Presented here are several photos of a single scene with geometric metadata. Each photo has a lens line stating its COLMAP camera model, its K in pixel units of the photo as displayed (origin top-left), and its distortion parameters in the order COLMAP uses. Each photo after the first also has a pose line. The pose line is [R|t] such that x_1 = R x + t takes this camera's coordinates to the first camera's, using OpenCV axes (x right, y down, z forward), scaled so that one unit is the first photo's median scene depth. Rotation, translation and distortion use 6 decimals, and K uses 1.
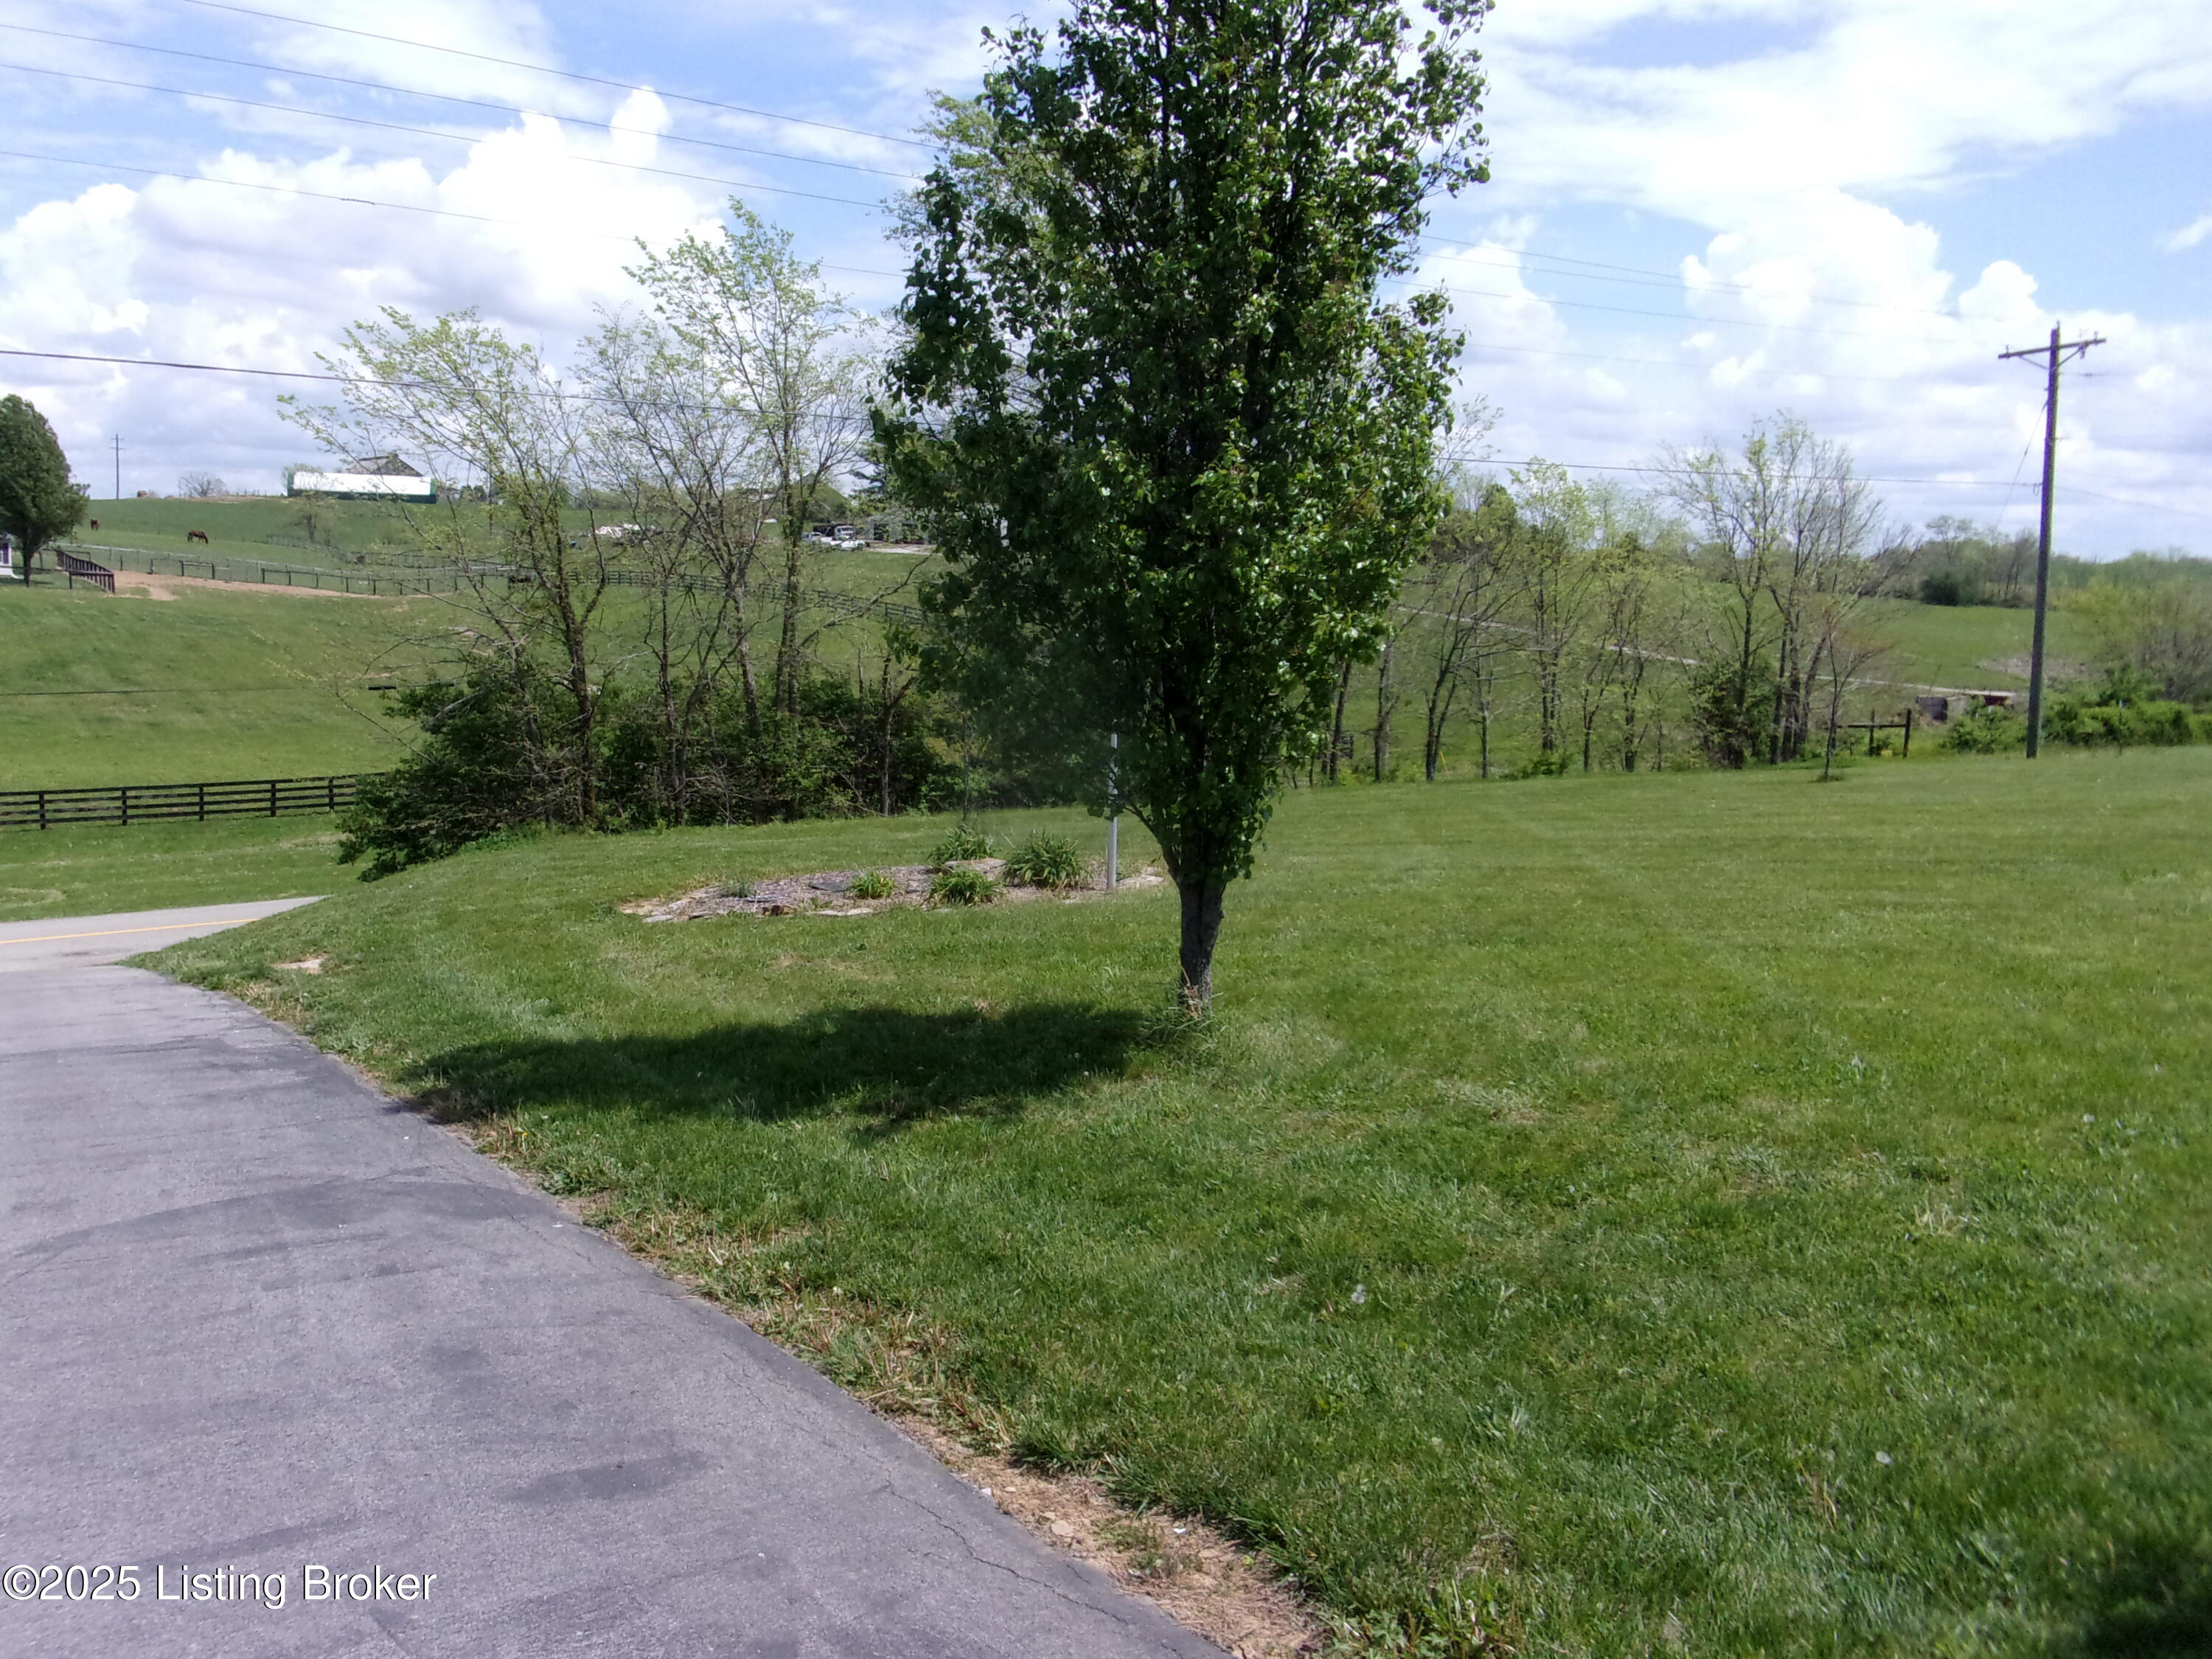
lens RADIAL K [[1788.9, 0, 1018.3], [0, 1788.9, 834.8], [0, 0, 1]] dist [0.076283, -0.114374]
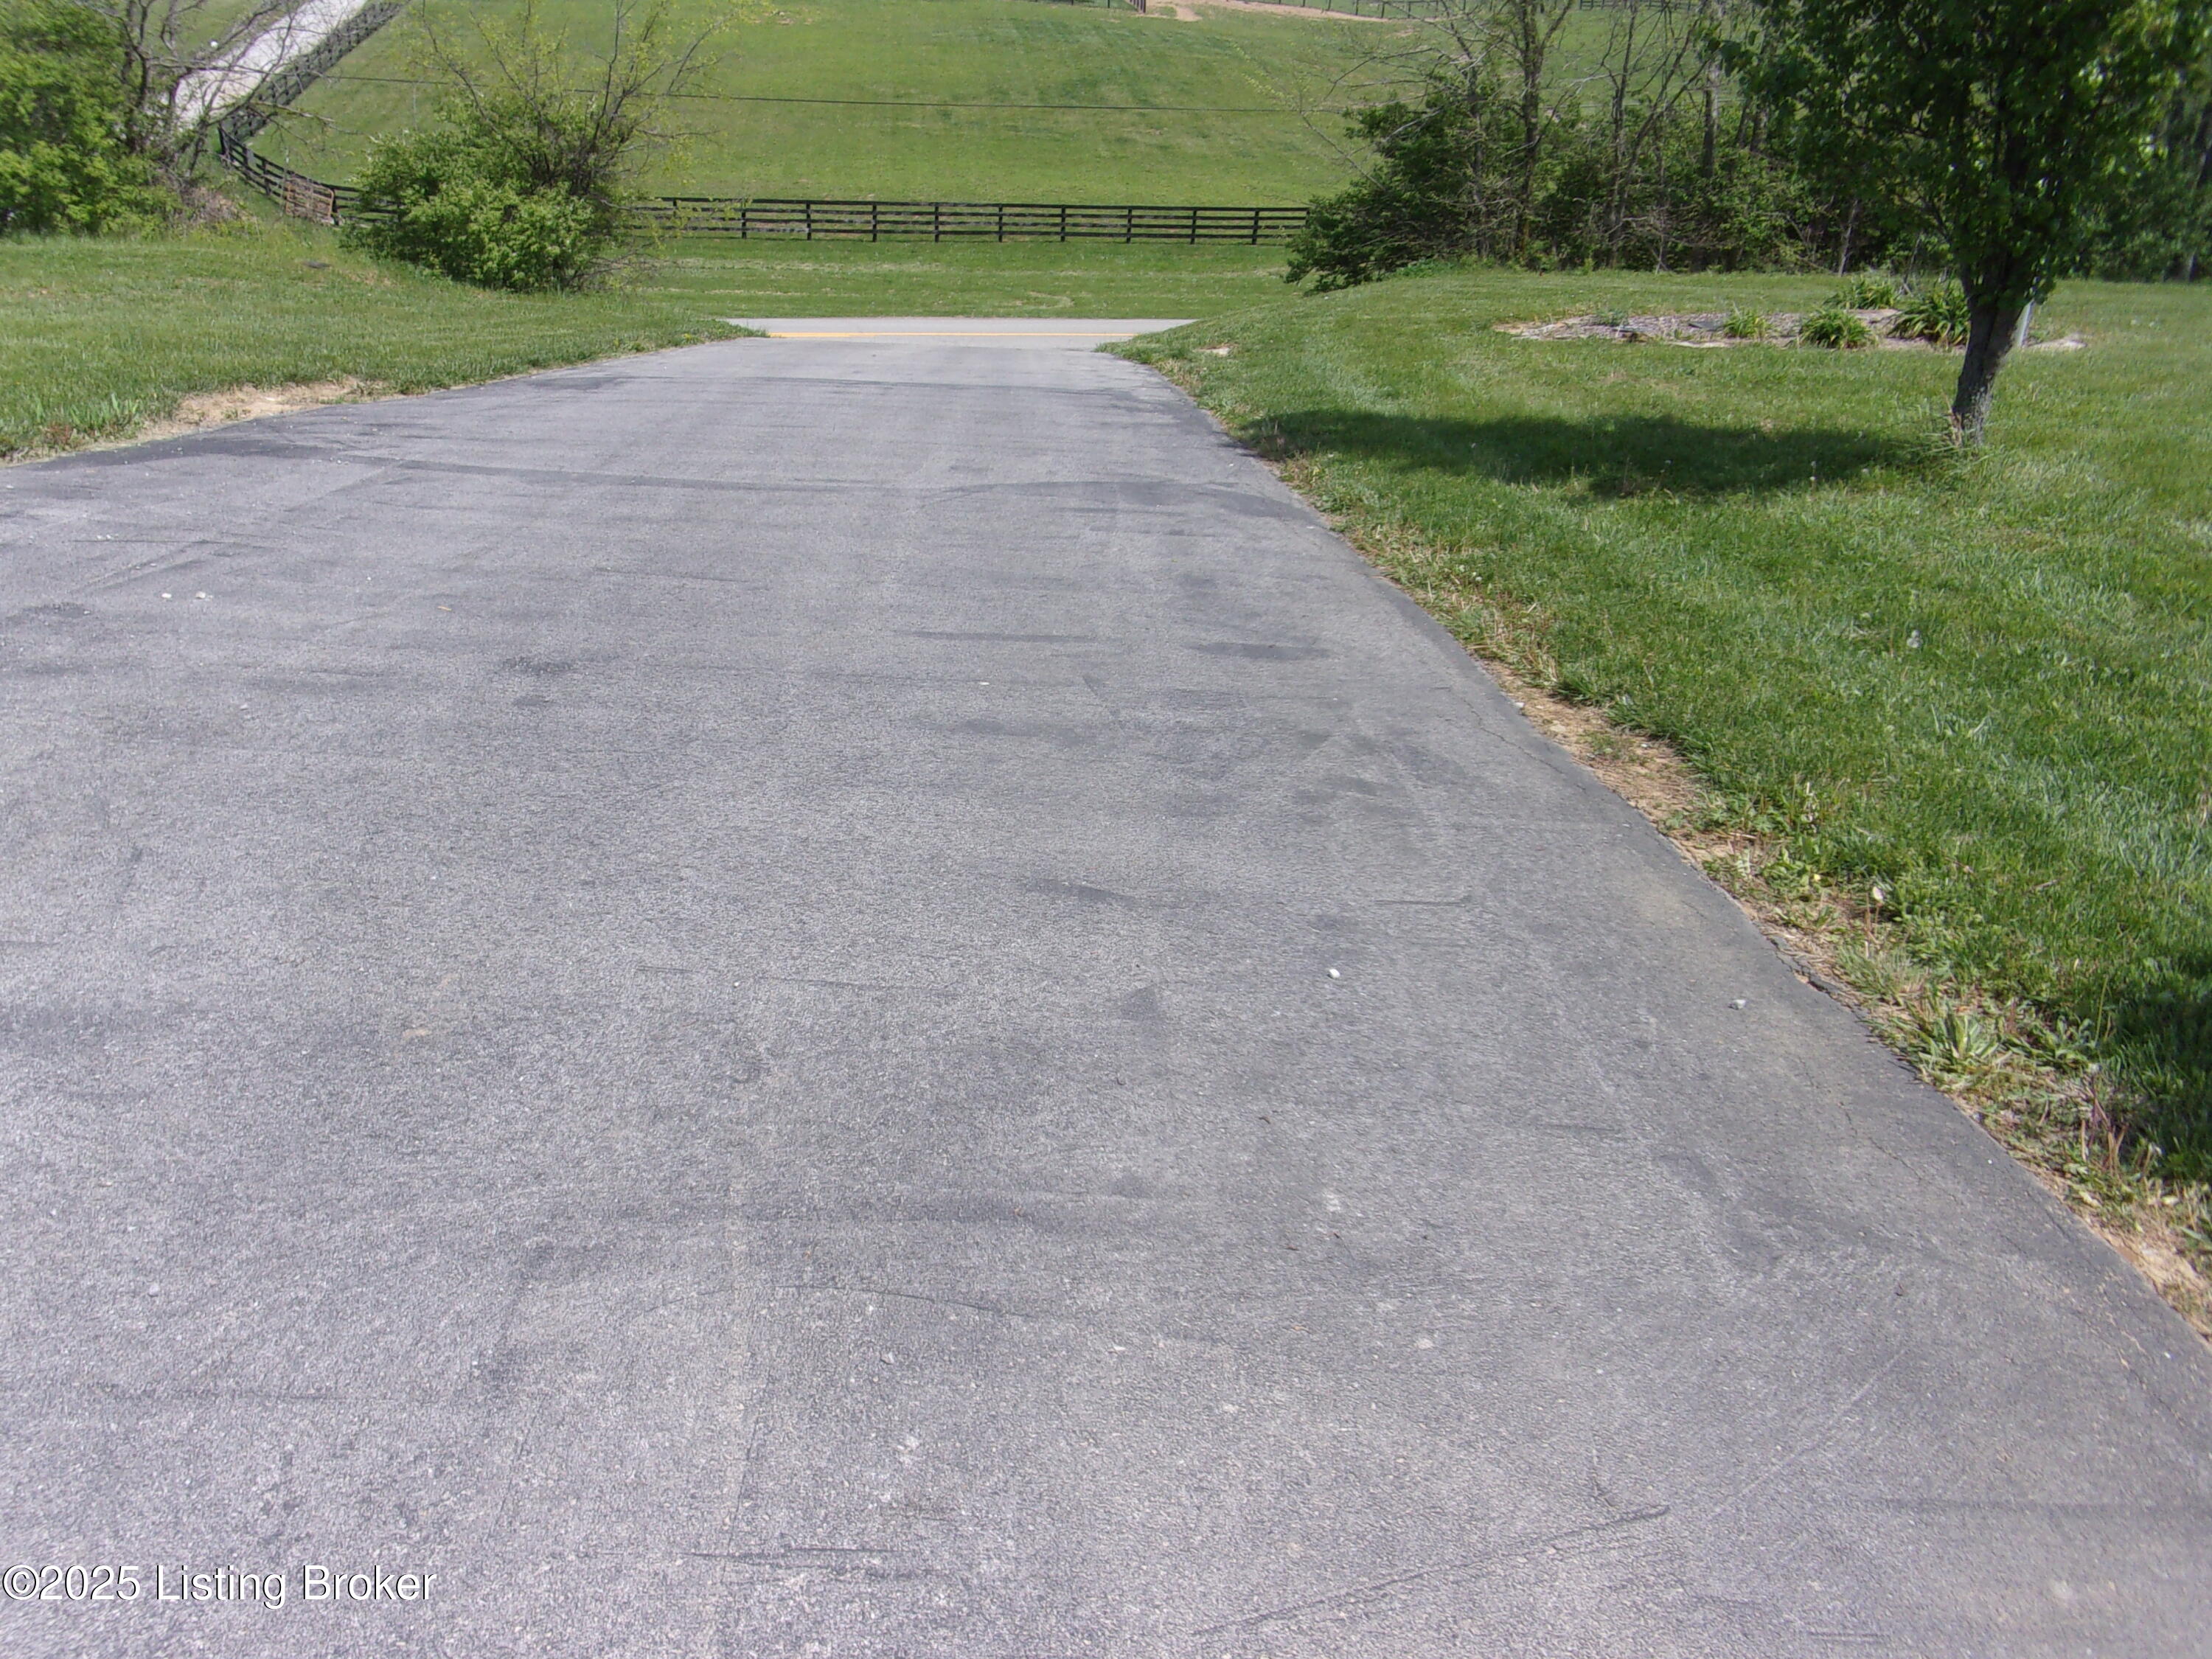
lens RADIAL K [[1808.0, 0, 1106.0], [0, 1808.0, 829.5], [0, 0, 1]] dist [0.011478, 0.013737]
pose [[0.885494, 0.204202, -0.417376, 0.043400], [-0.078334, 0.951004, 0.299090, 0.011755], [0.458001, -0.232148, 0.858104, -0.045613]]
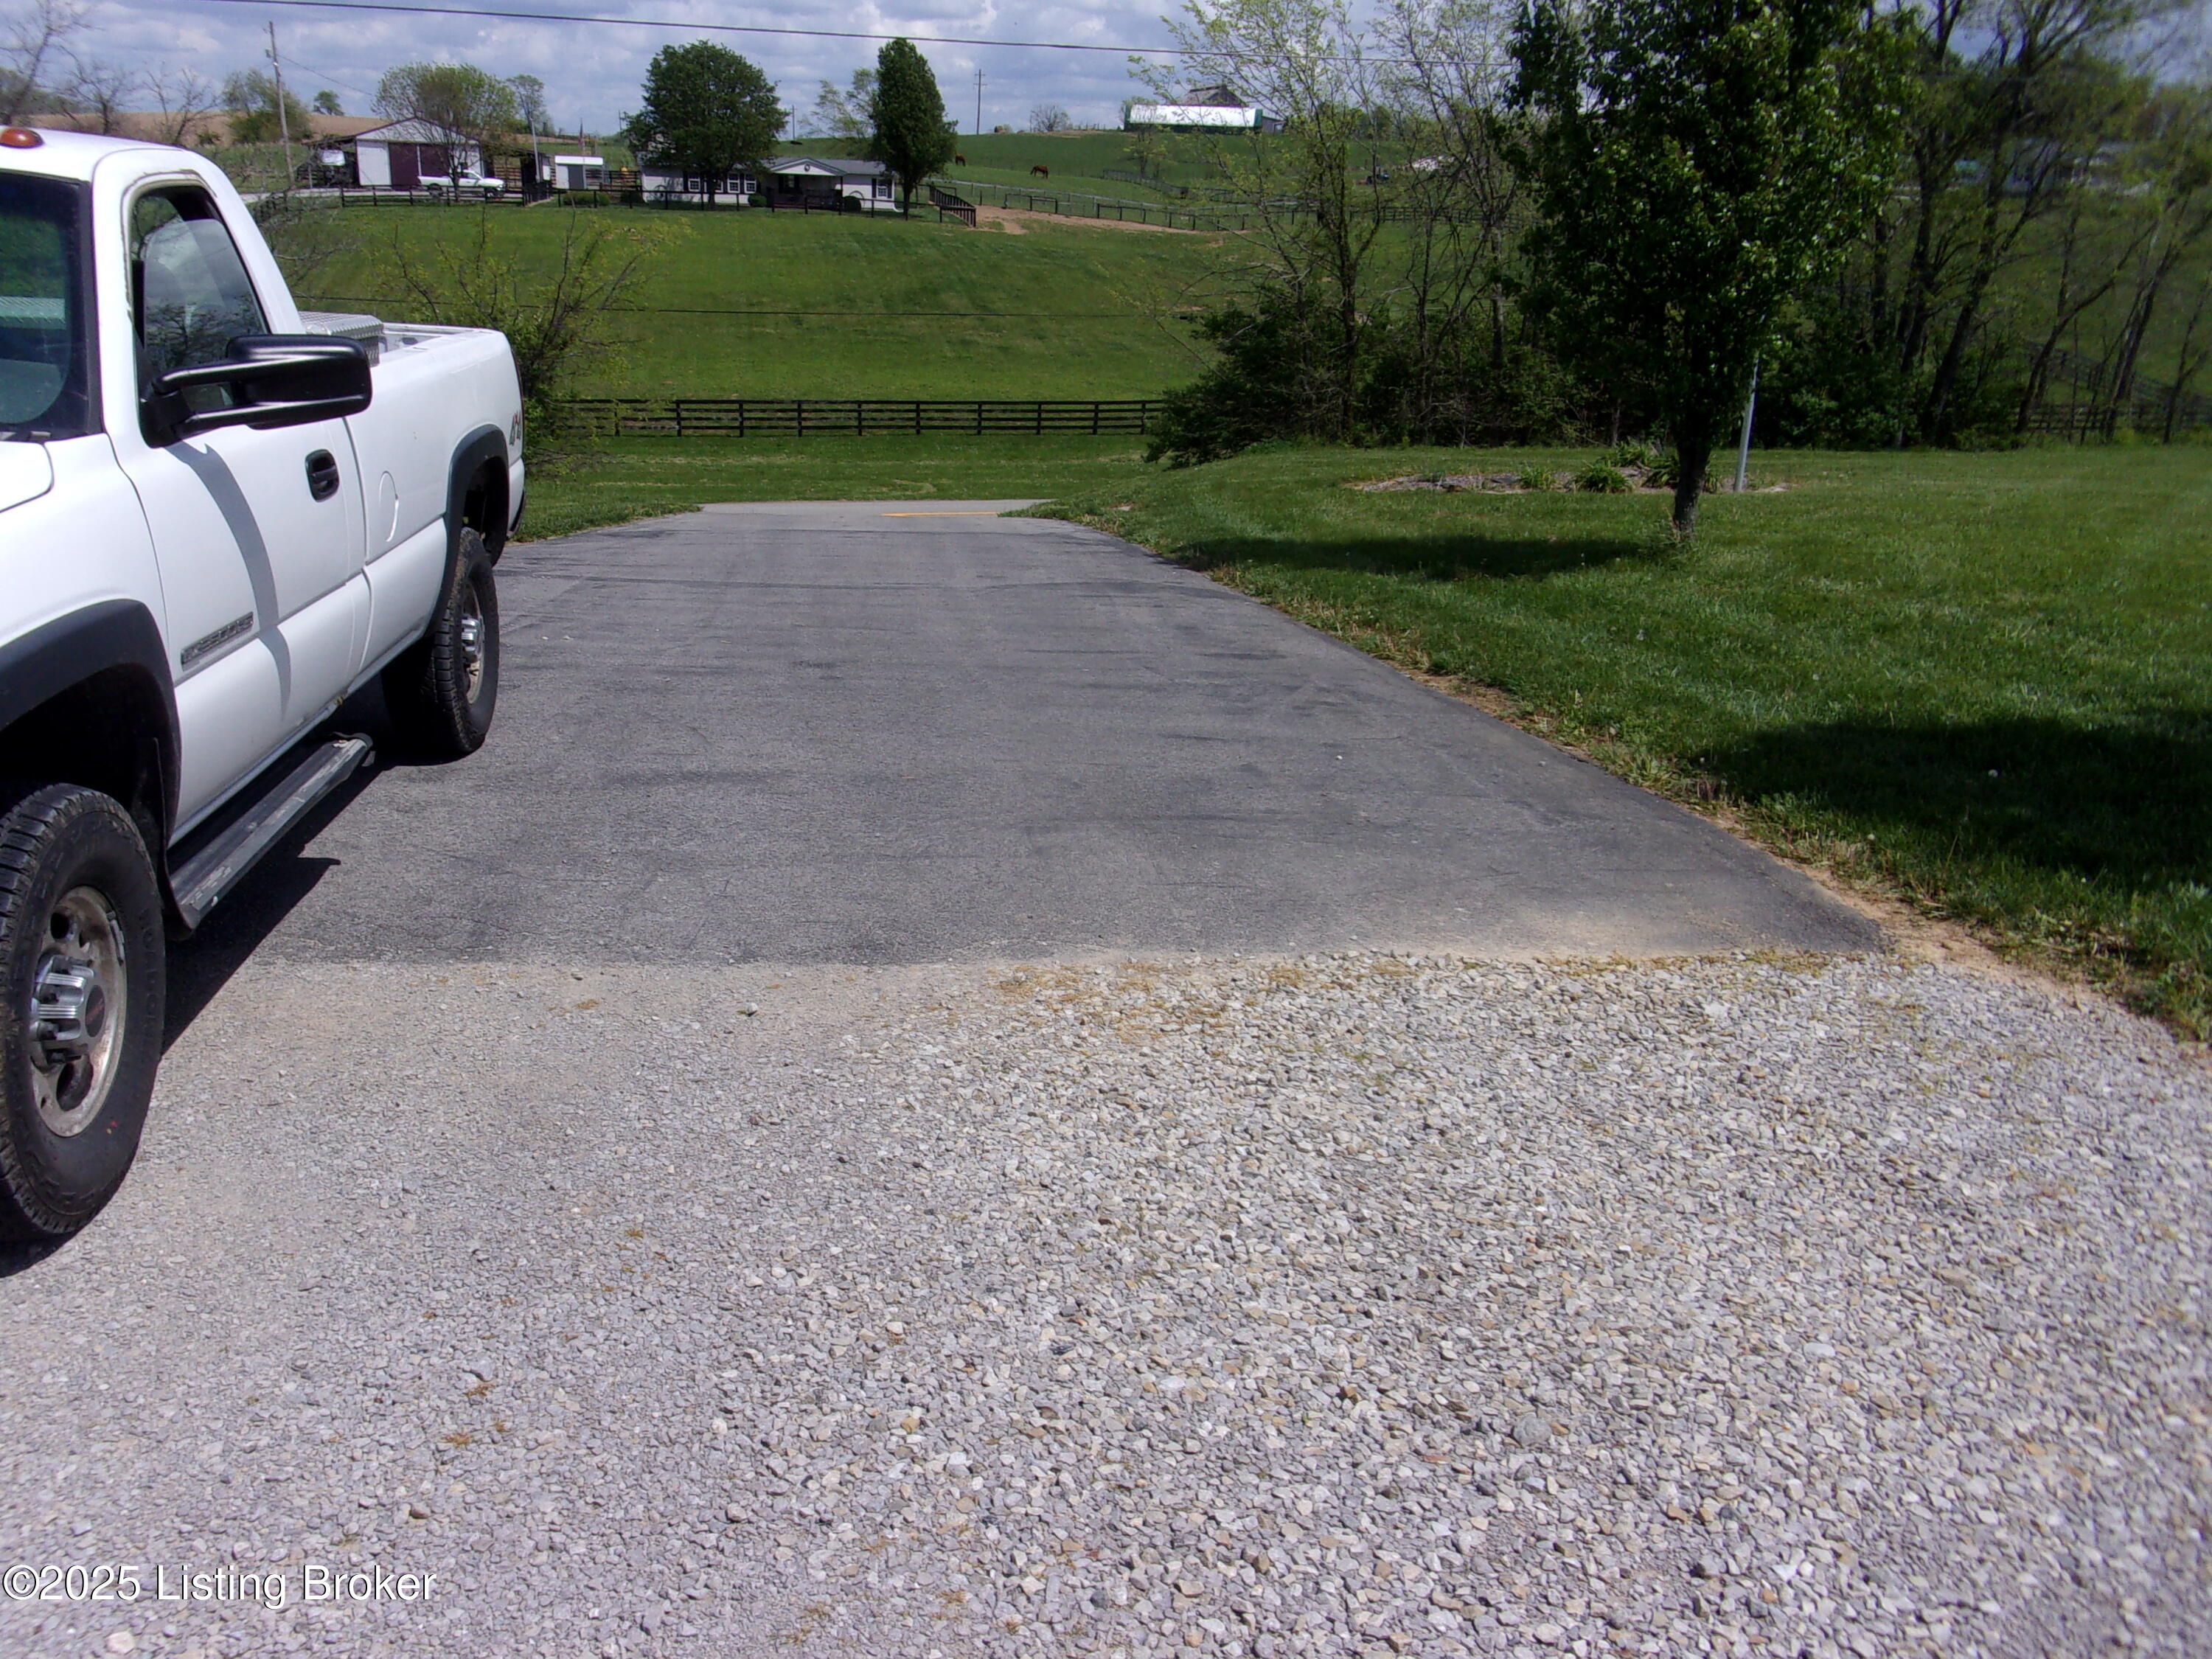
lens RADIAL K [[1808.0, 0, 1106.0], [0, 1808.0, 829.5], [0, 0, 1]] dist [0.011478, 0.013737]
pose [[0.925975, 0.129984, -0.354505, 0.066784], [-0.062234, 0.978577, 0.196252, 0.021156], [0.372420, -0.159662, 0.914227, -0.175084]]
